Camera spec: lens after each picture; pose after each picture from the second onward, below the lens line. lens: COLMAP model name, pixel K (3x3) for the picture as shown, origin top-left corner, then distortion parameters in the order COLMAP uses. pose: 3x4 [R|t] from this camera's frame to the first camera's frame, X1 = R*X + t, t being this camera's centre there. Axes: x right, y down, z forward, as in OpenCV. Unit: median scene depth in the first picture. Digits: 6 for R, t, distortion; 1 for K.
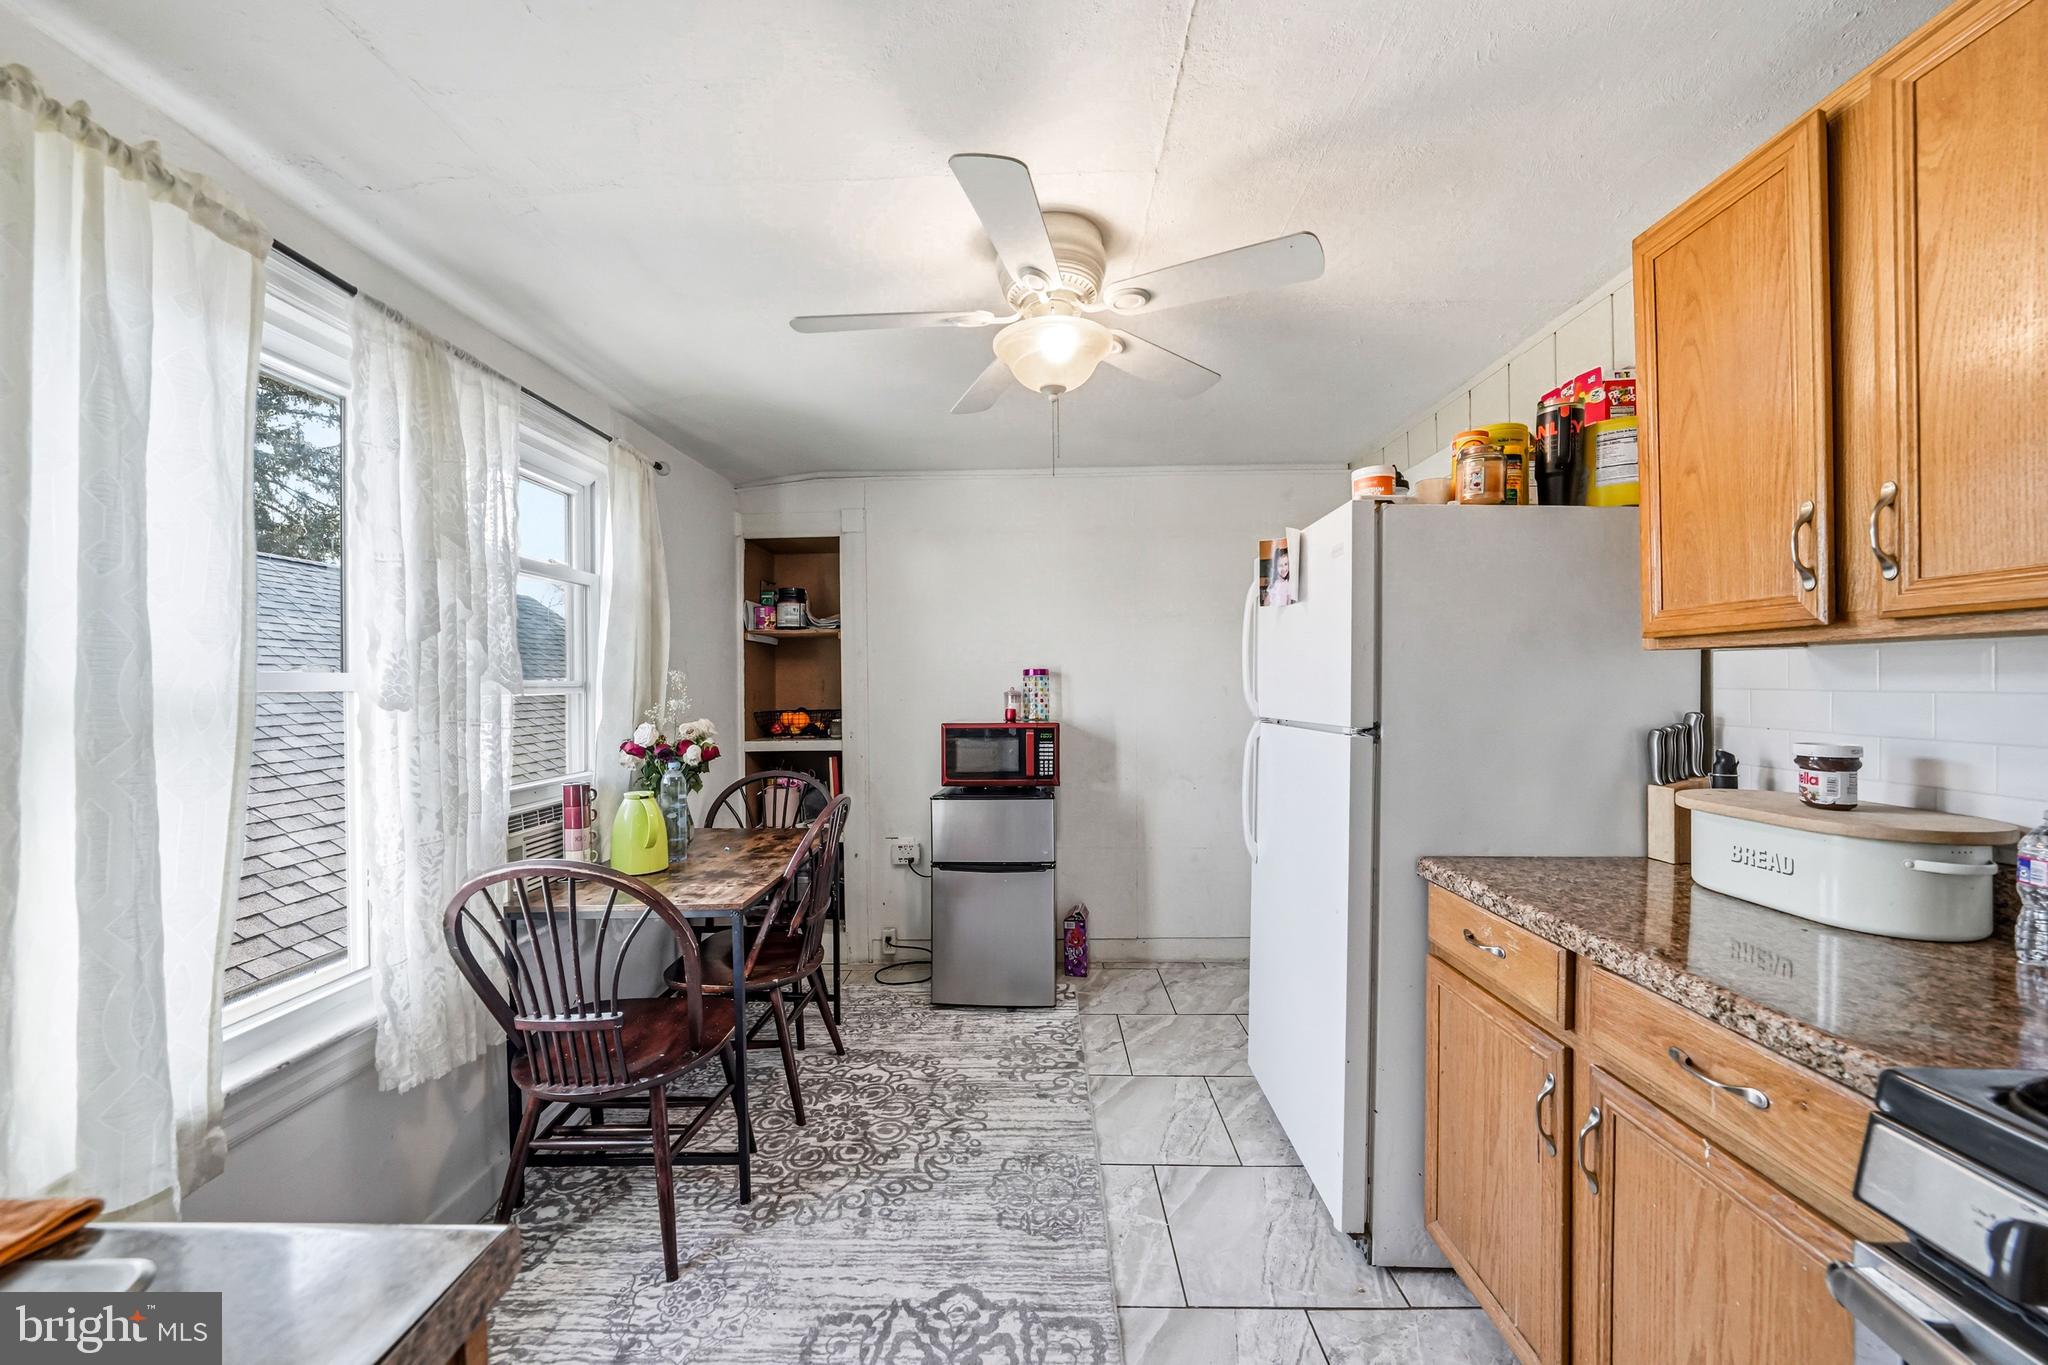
lens RADIAL K [[765.8, 0, 1023.2], [0, 765.8, 693.7], [0, 0, 1]] dist [-0.000716, 0.001588]
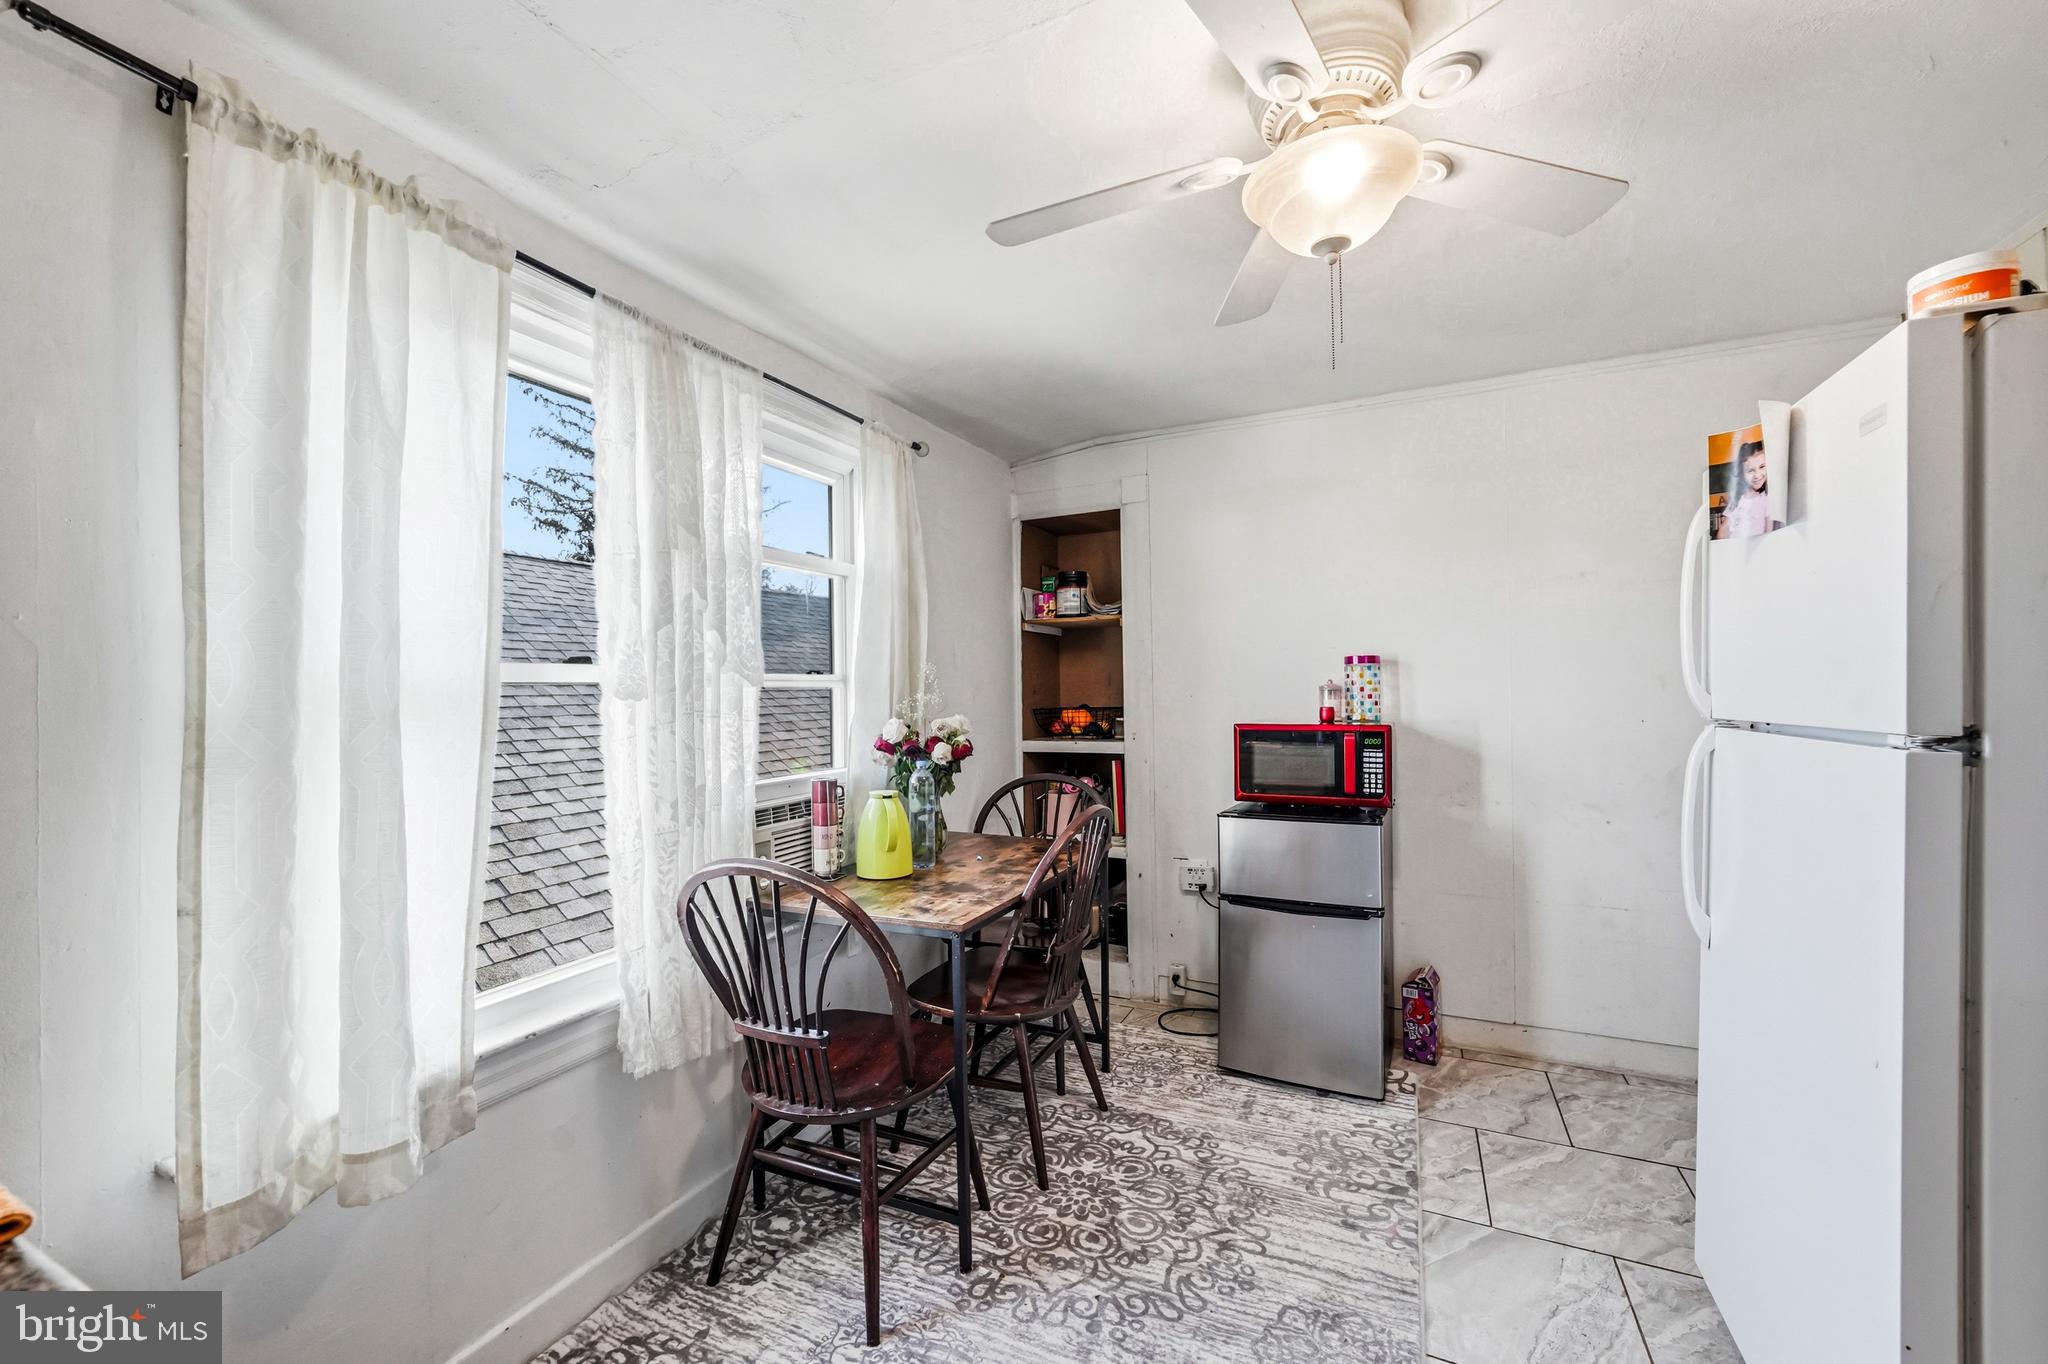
lens RADIAL K [[826.7, 0, 1014.8], [0, 826.7, 689.3], [0, 0, 1]] dist [-0.010282, 0.002974]
pose [[0.910919, -0.003341, -0.412573, 0.077159], [0.000968, 0.999982, -0.005960, 0.012087], [0.412585, 0.005030, 0.910905, 0.176351]]
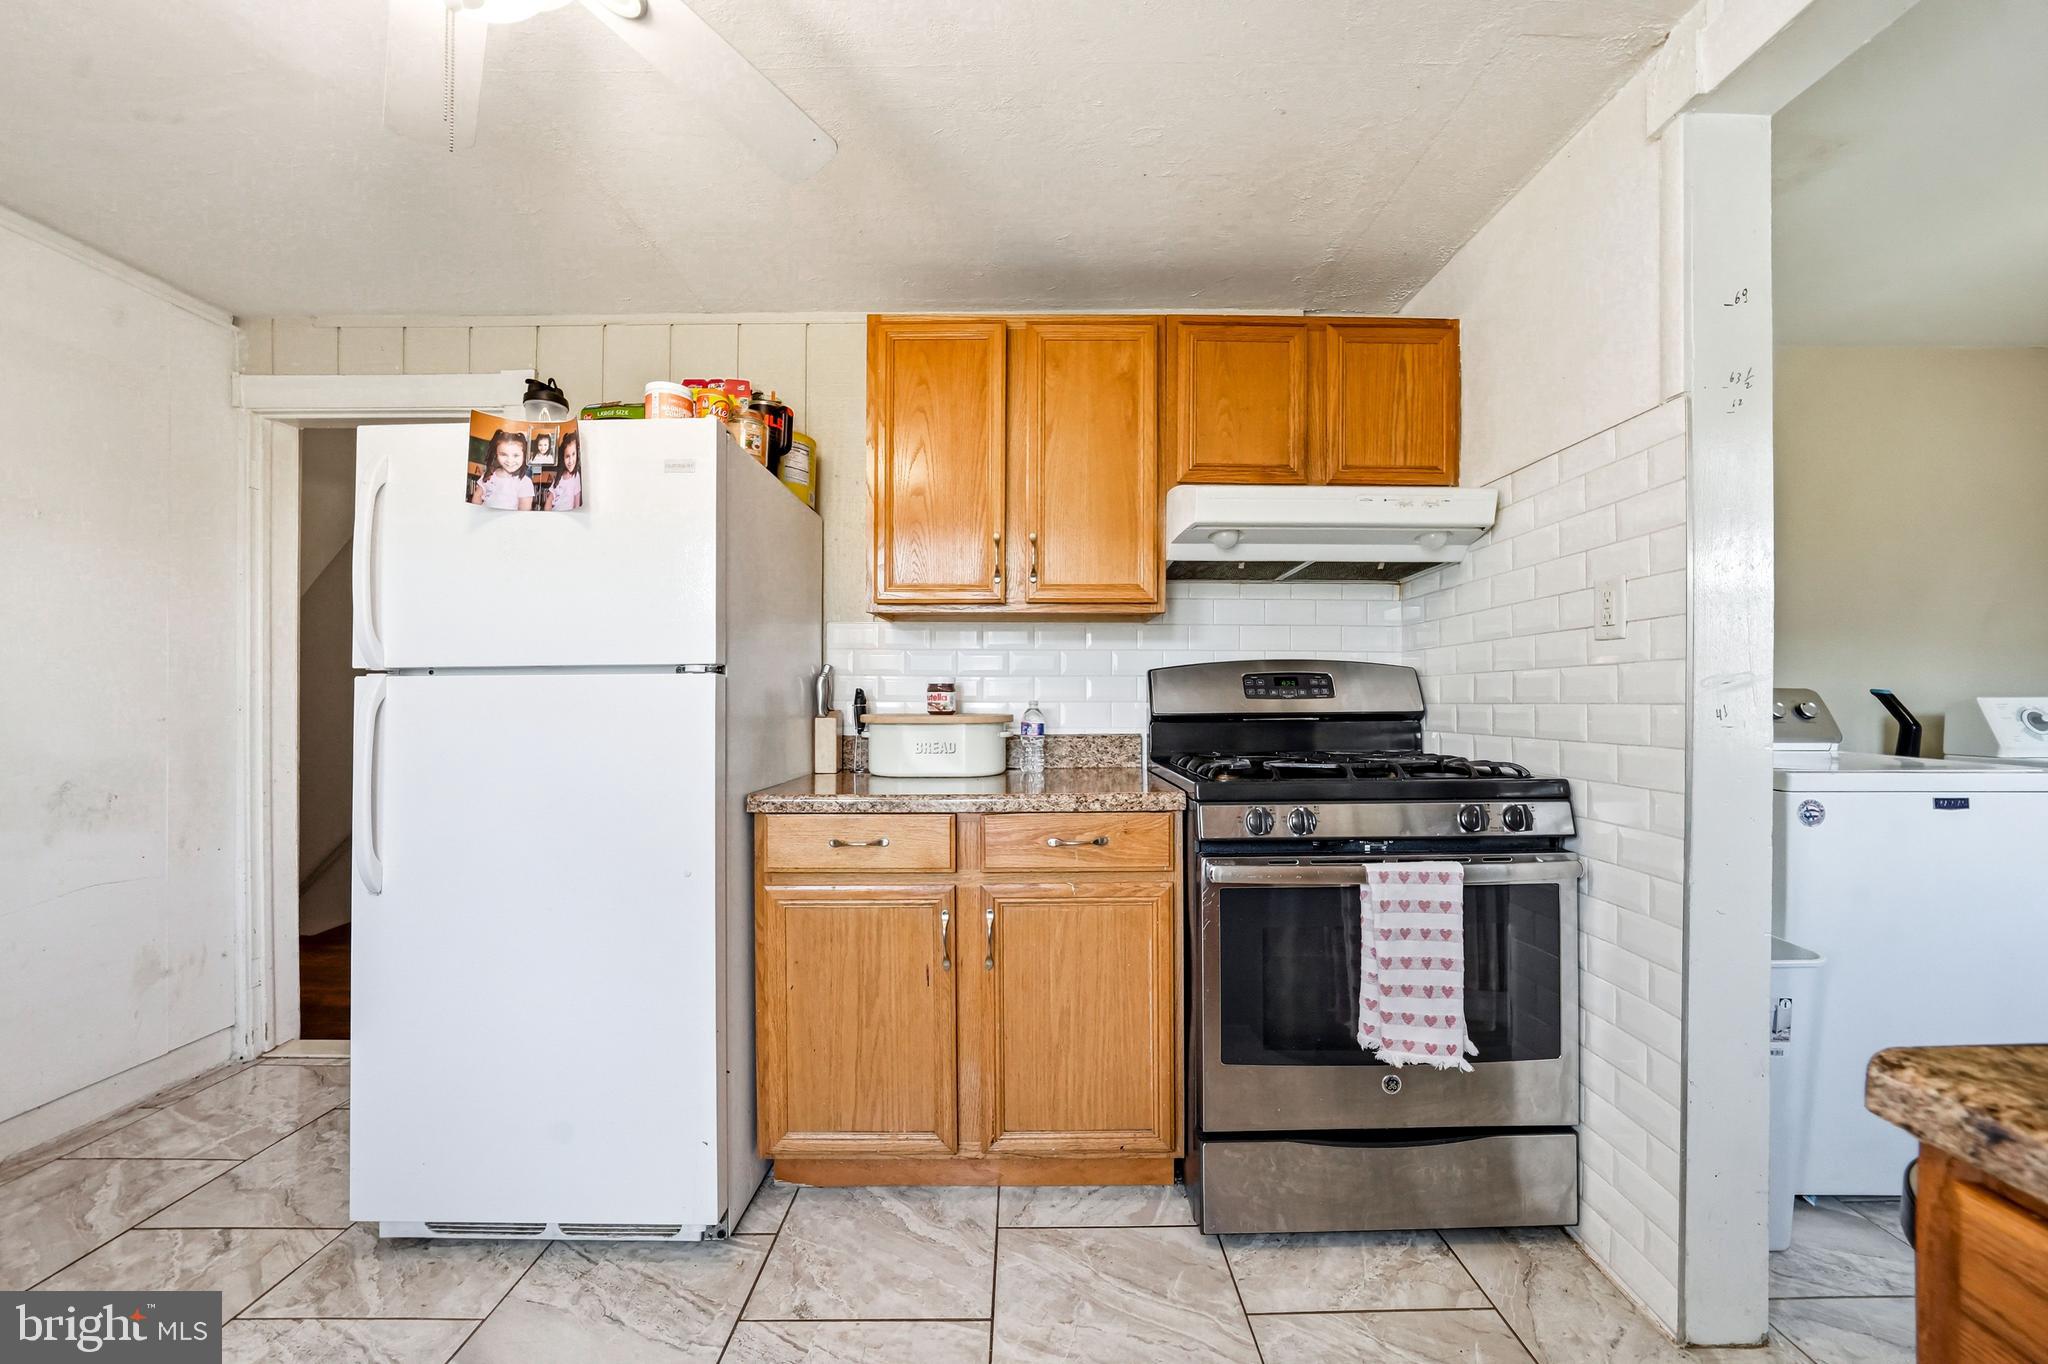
lens RADIAL K [[765.8, 0, 1031.7], [0, 765.8, 691.2], [0, 0, 1]] dist [-0.000716, 0.001588]
pose [[-0.020475, 0.012605, 0.999711, -0.430724], [0.015060, 0.999811, -0.012298, 0.080455], [-0.999677, 0.014804, -0.020661, 0.550386]]
